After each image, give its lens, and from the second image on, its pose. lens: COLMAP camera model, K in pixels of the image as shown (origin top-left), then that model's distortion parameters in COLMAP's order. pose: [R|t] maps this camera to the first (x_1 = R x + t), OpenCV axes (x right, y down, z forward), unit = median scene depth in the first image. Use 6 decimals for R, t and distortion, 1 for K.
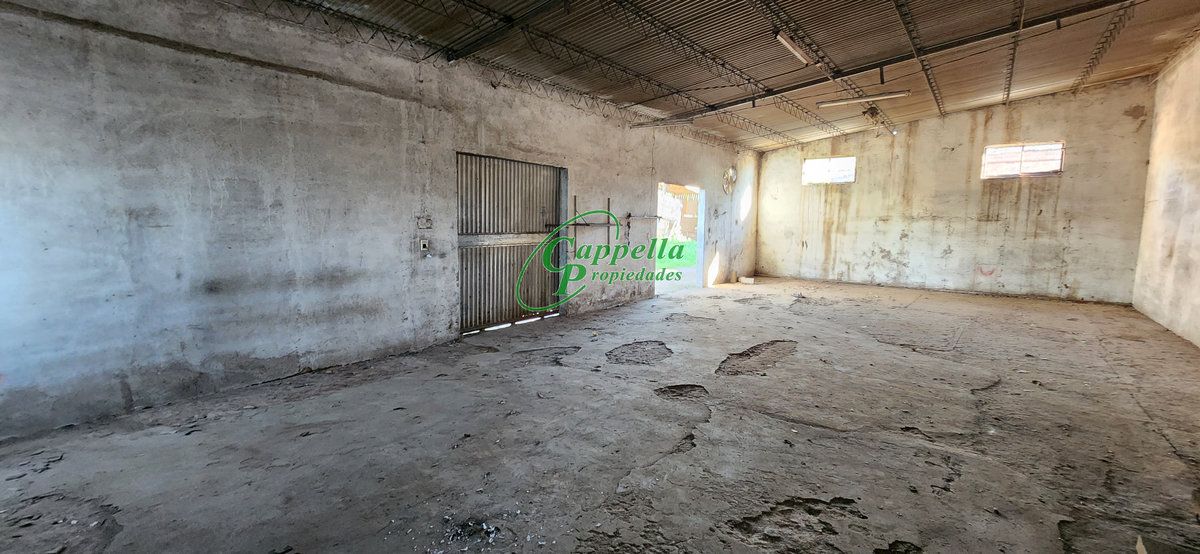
lens RADIAL K [[486.2, 0, 595.3], [0, 486.2, 276.4], [0, 0, 1]] dist [0.002093, -0.000924]
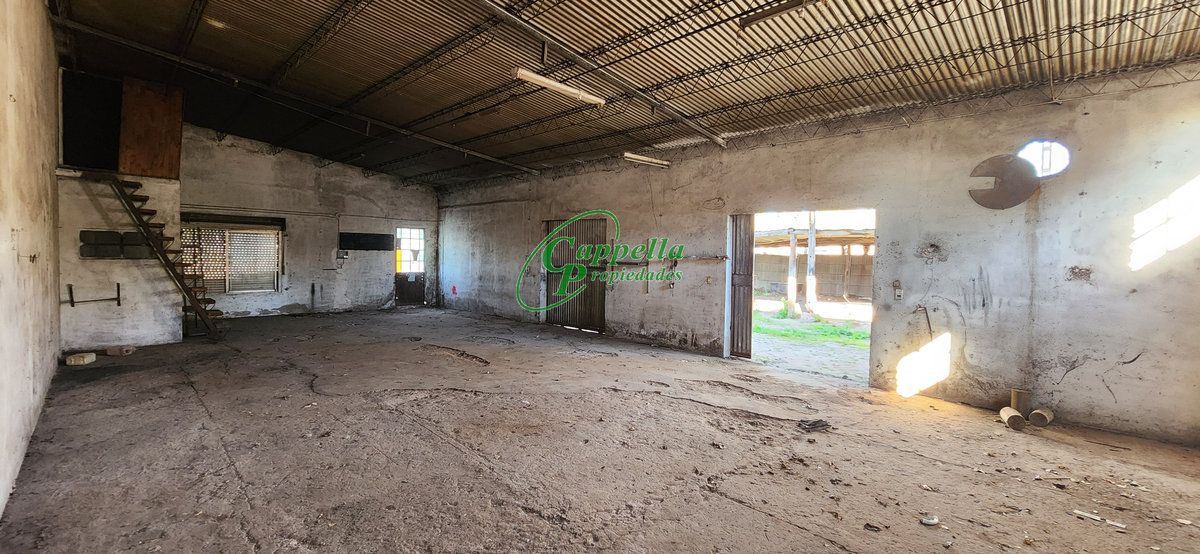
lens RADIAL K [[486.2, 0, 594.4], [0, 486.2, 271.4], [0, 0, 1]] dist [0.002093, -0.000924]
pose [[-0.100067, 0.018097, -0.994816, 0.932848], [-0.140175, 0.989606, 0.032102, -0.092940], [0.985057, 0.142661, -0.096490, 0.850529]]
